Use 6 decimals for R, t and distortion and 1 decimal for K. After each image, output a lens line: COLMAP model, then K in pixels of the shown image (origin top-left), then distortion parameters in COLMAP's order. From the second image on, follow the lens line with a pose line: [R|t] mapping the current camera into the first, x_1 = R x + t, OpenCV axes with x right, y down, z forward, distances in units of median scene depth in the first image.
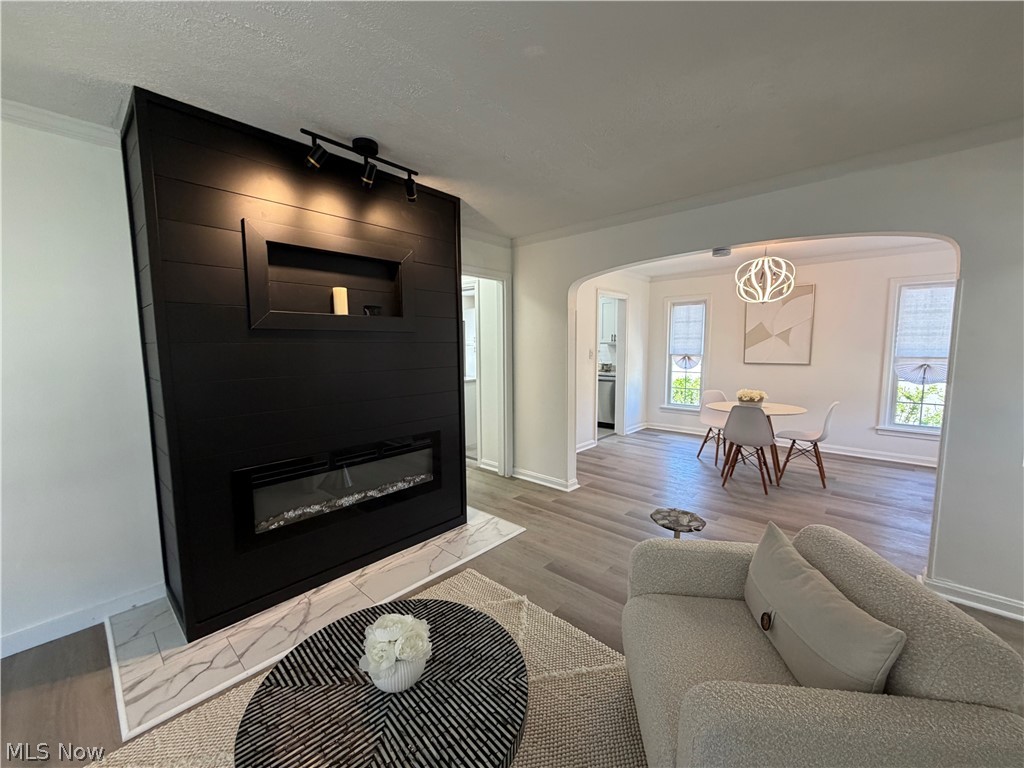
lens RADIAL K [[408.6, 0, 509.4], [0, 408.6, 384.2], [0, 0, 1]] dist [-0.000025, -0.000129]
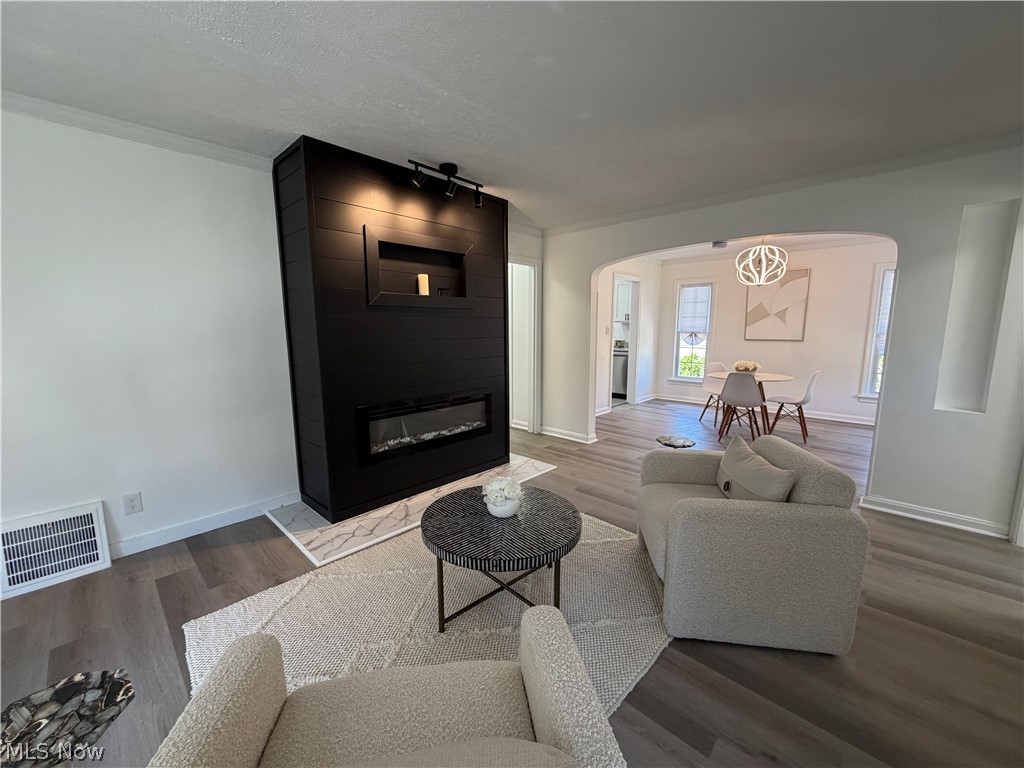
lens RADIAL K [[408.6, 0, 509.4], [0, 408.6, 384.2], [0, 0, 1]] dist [-0.000025, -0.000129]
pose [[0.999749, 0.006389, -0.021472, -0.060791], [-0.005405, 0.998945, 0.045605, 0.032037], [0.021740, -0.045477, 0.998729, -0.186972]]
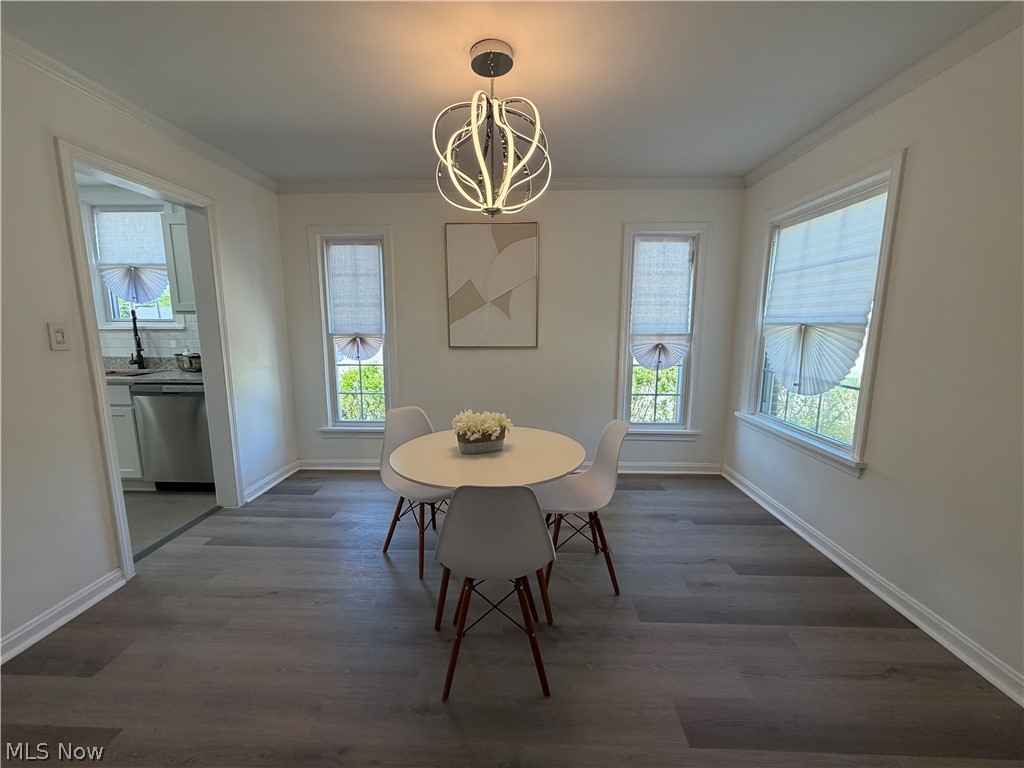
lens RADIAL K [[408.6, 0, 509.4], [0, 408.6, 384.2], [0, 0, 1]] dist [-0.000025, -0.000129]
pose [[0.761090, -0.090353, 0.642322, 0.344291], [0.058169, 0.995768, 0.071147, -0.048928], [-0.646033, -0.016786, 0.763125, 0.666237]]
